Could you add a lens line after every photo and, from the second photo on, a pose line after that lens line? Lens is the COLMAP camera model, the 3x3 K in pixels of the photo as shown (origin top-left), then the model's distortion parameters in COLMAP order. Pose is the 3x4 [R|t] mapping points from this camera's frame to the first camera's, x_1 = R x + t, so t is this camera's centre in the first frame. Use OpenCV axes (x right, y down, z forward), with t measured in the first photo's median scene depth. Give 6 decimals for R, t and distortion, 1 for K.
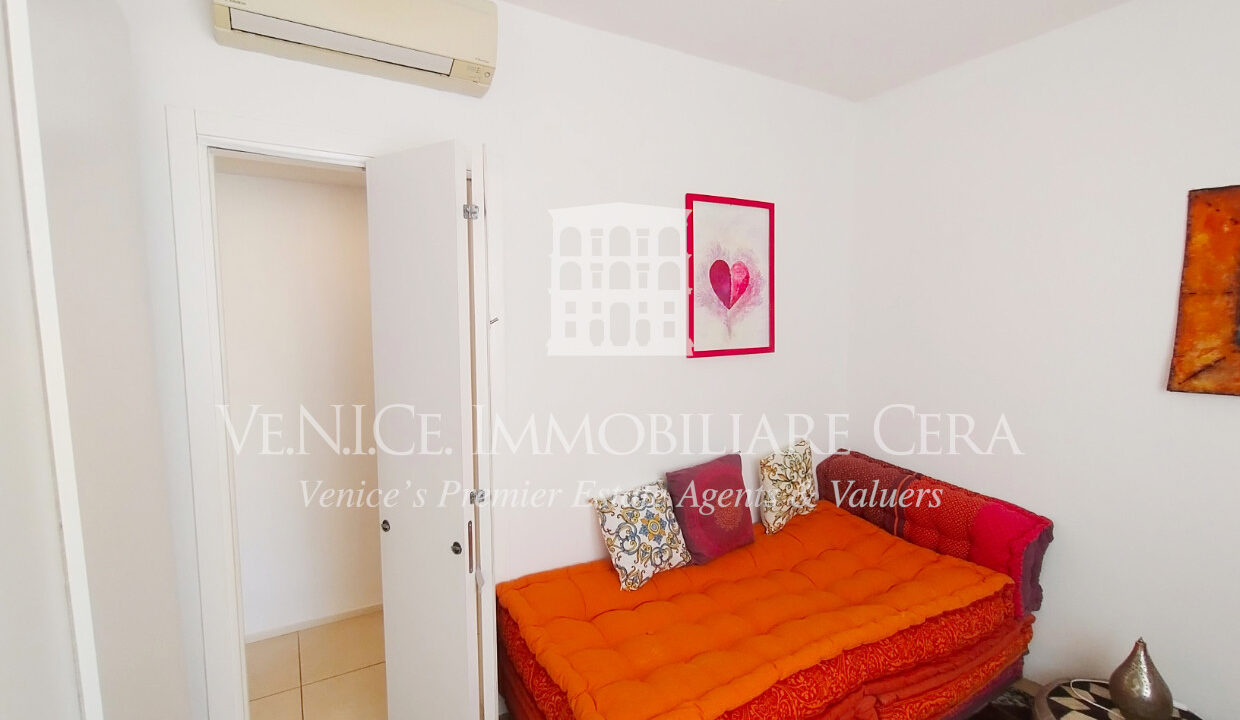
lens RADIAL K [[562.7, 0, 616.3], [0, 562.7, 352.6], [0, 0, 1]] dist [-0.007602, 0.003234]
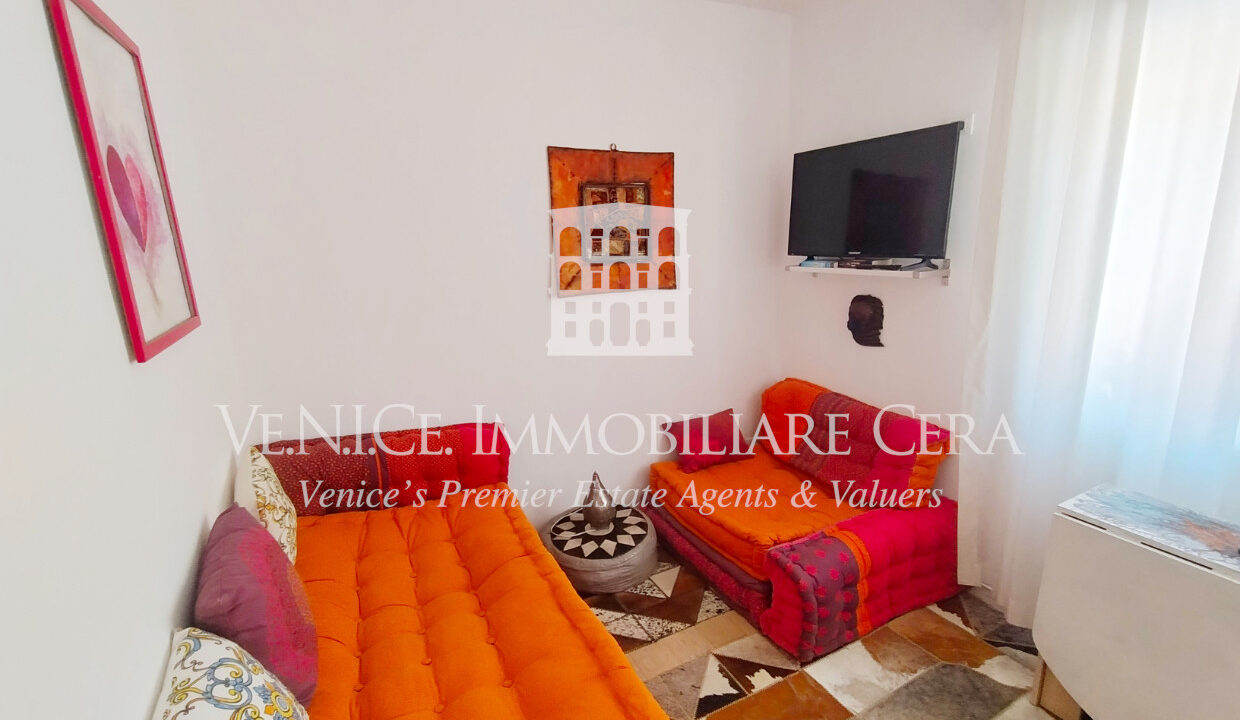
lens RADIAL K [[562.7, 0, 616.7], [0, 562.7, 364.4], [0, 0, 1]] dist [-0.007602, 0.003234]
pose [[0.067416, -0.225905, 0.971814, -0.385567], [0.108243, 0.969937, 0.217960, -0.061047], [-0.991836, 0.090498, 0.089842, 0.776292]]
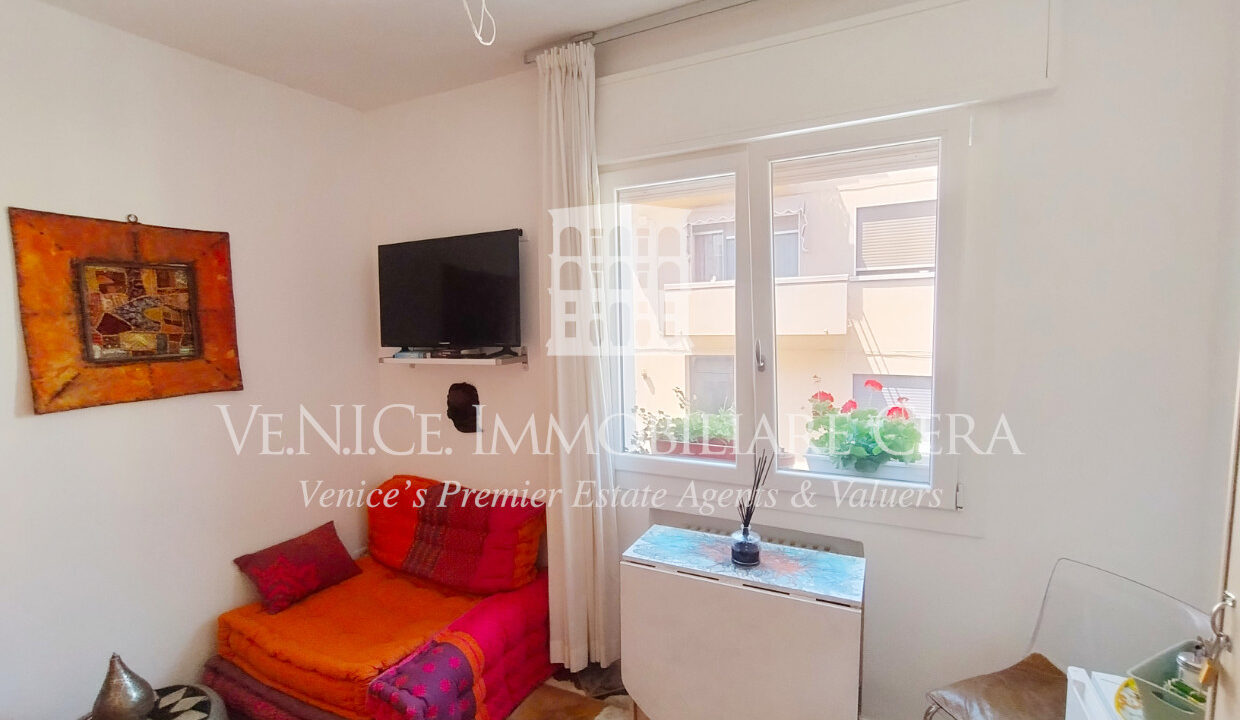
lens RADIAL K [[562.7, 0, 617.1], [0, 562.7, 365.2], [0, 0, 1]] dist [-0.007602, 0.003234]
pose [[-0.531526, -0.059490, 0.844951, -0.364950], [0.093139, 0.987377, 0.128108, -0.047994], [-0.841906, 0.146791, -0.519275, 0.669975]]
